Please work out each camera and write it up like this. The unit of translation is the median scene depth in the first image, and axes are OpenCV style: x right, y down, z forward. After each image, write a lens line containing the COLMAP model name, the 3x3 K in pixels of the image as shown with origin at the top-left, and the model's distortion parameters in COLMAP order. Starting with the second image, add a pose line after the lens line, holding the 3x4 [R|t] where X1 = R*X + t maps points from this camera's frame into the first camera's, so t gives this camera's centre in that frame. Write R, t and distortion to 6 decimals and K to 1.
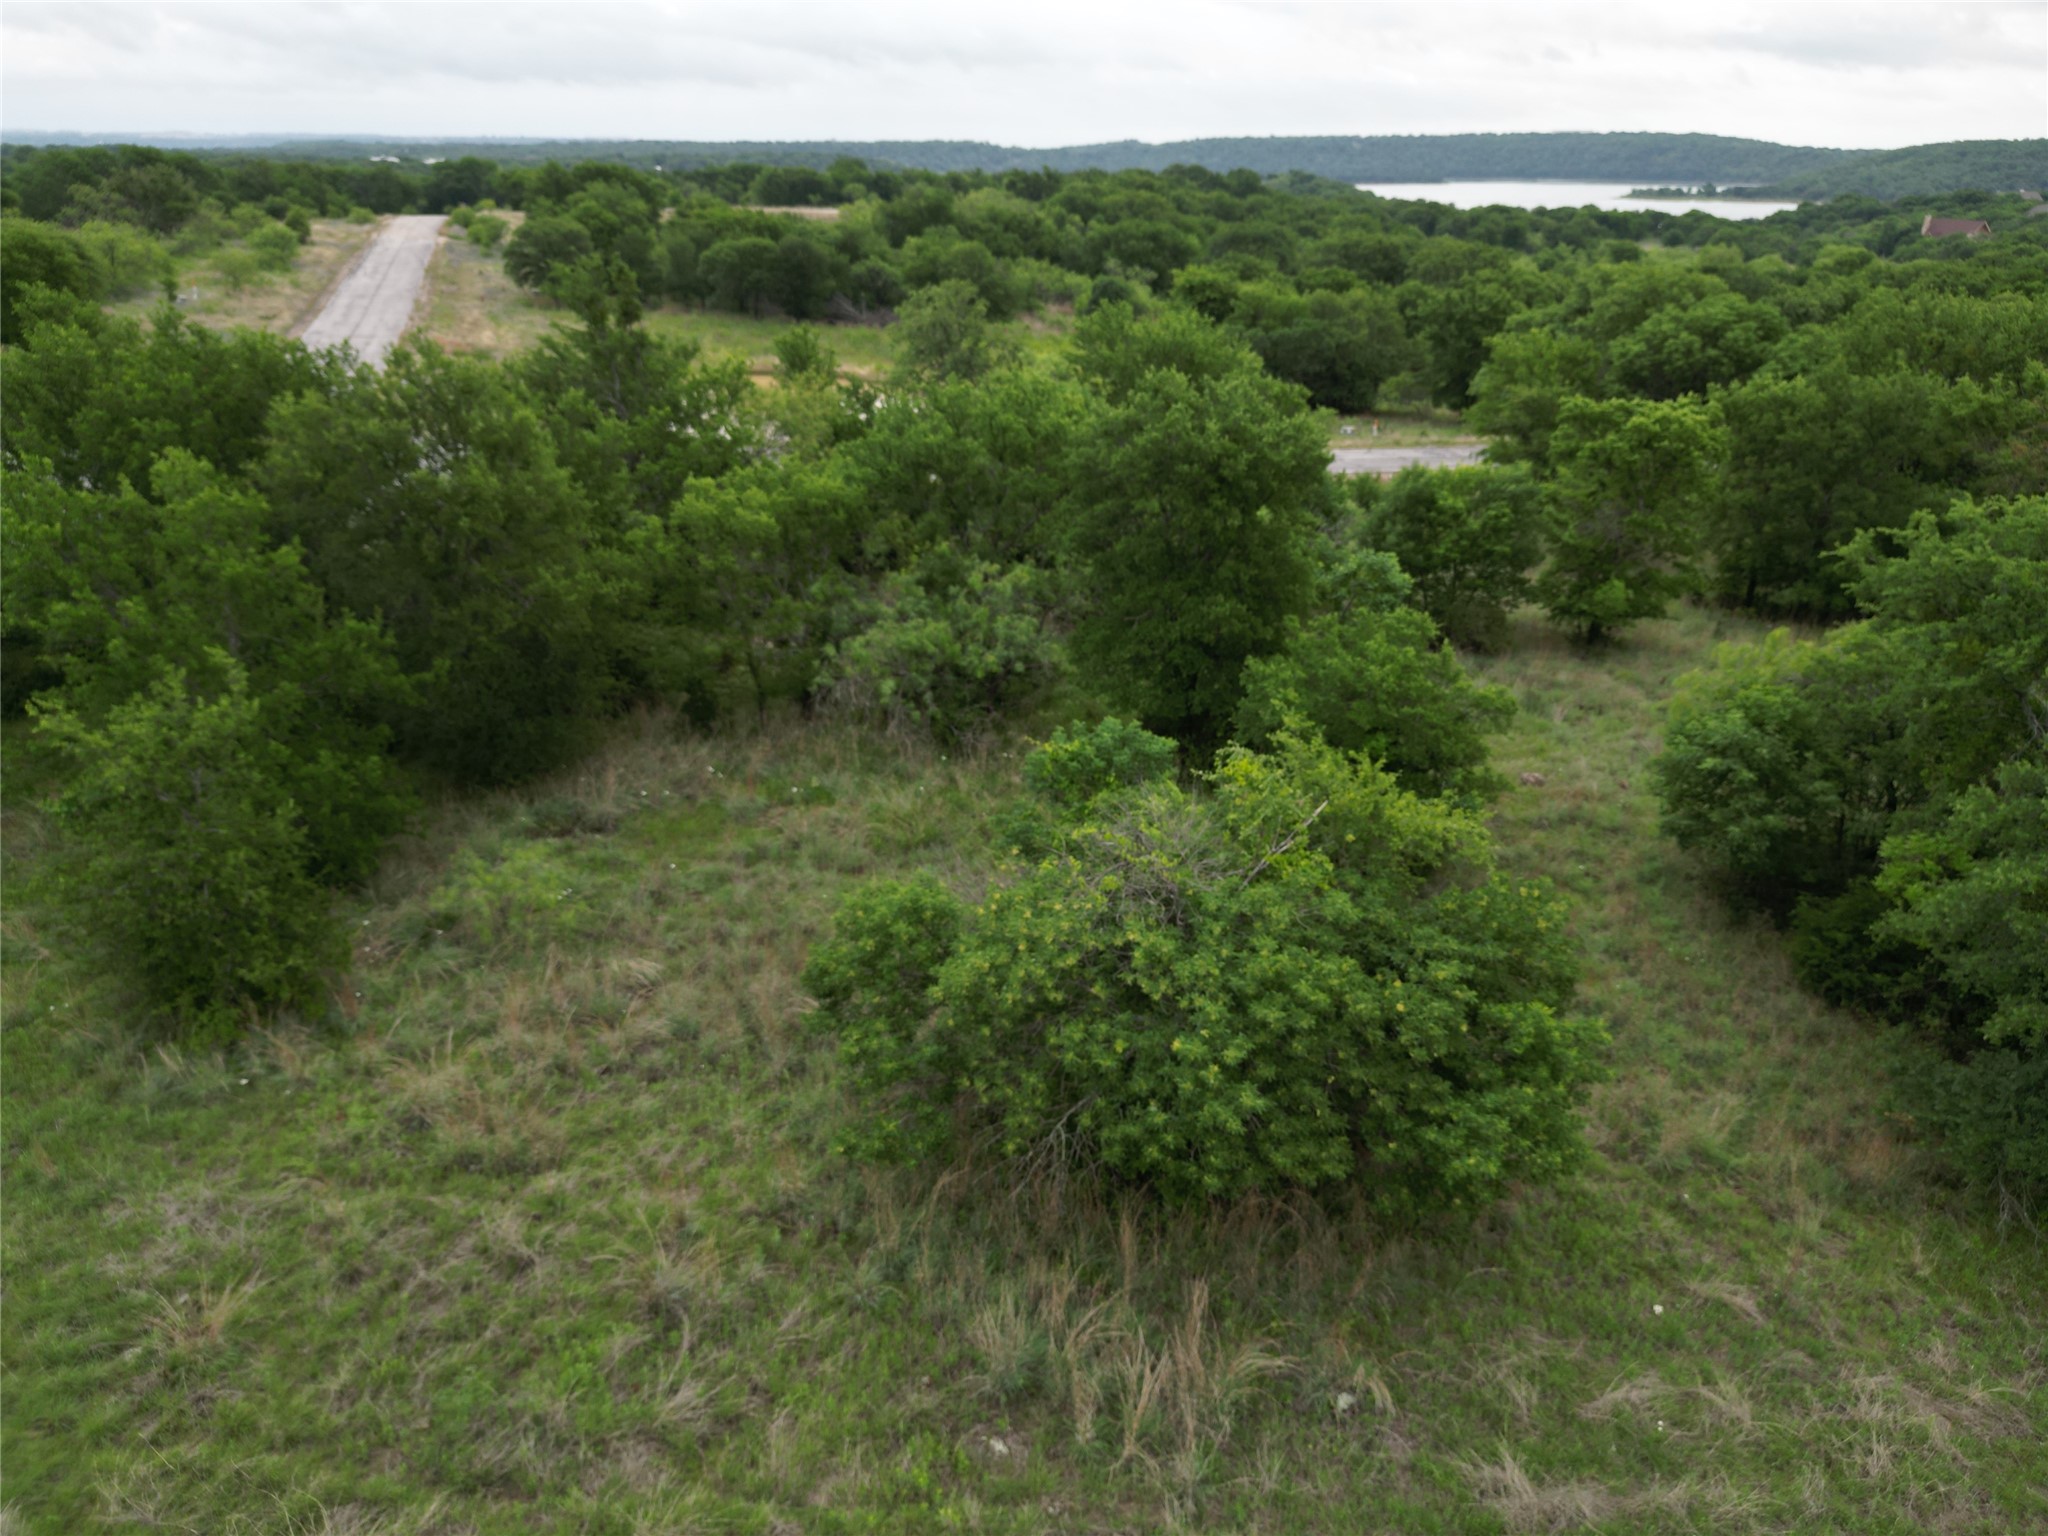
lens RADIAL K [[1393.6, 0, 1024.0], [0, 1393.6, 768.0], [0, 0, 1]] dist [0.048587, -0.047541]
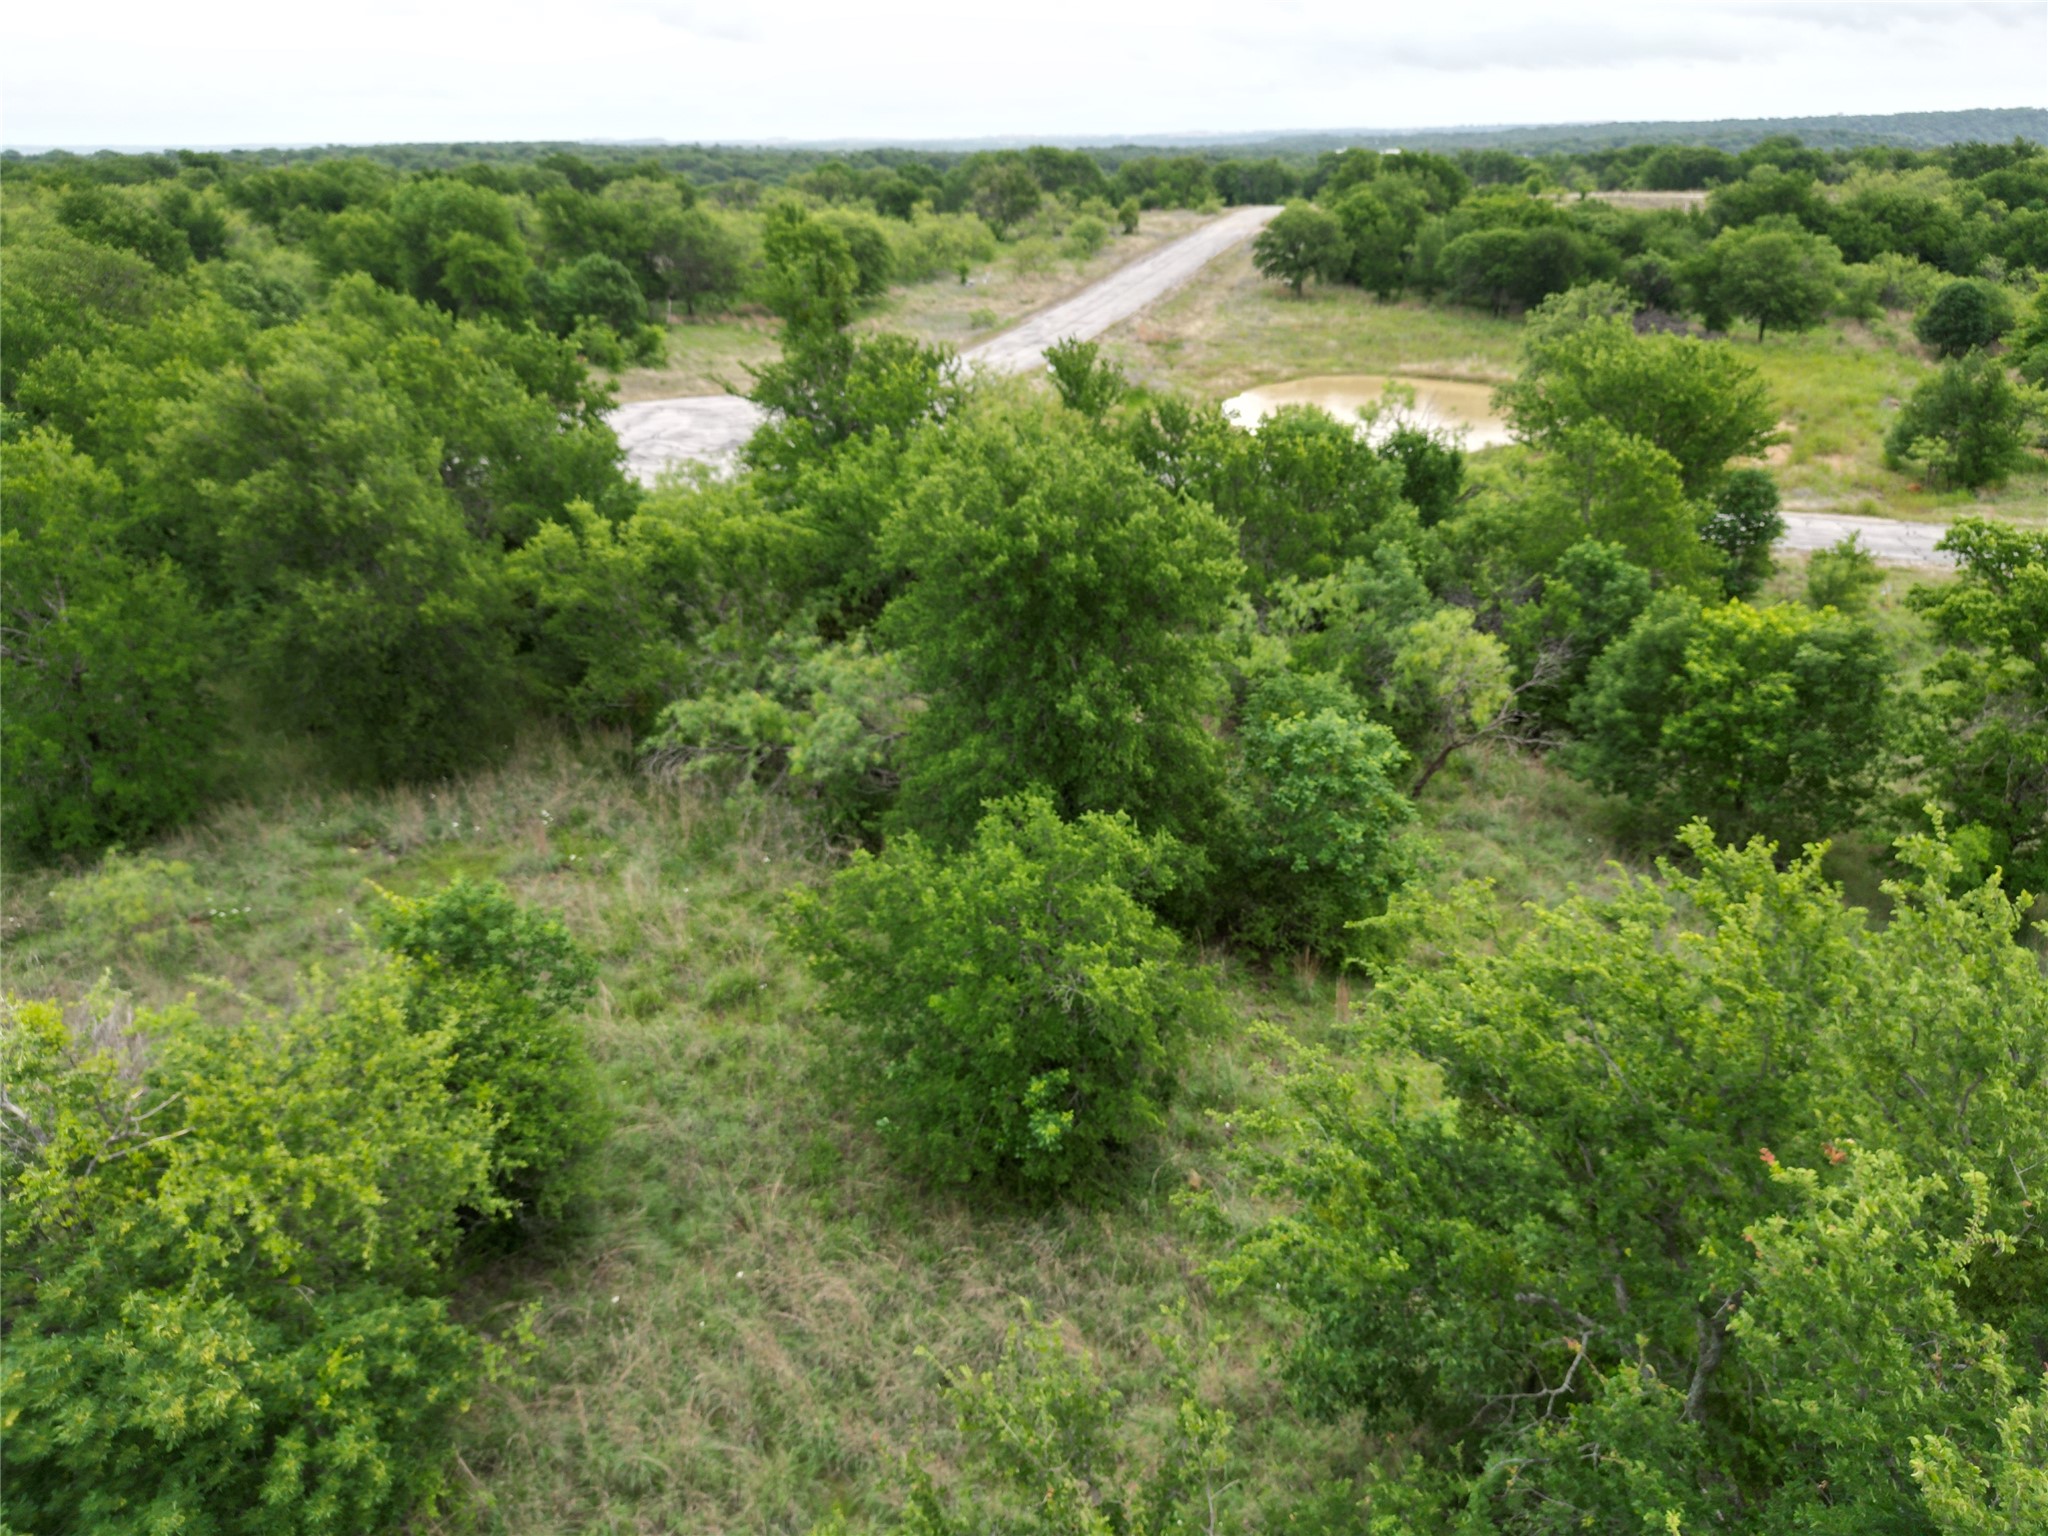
lens RADIAL K [[1393.6, 0, 1024.0], [0, 1393.6, 768.0], [0, 0, 1]] dist [0.048587, -0.047541]
pose [[0.812670, 0.216197, -0.541135, 0.097297], [-0.212185, 0.974665, 0.070747, -0.030479], [0.542721, 0.057326, 0.837955, 0.075009]]
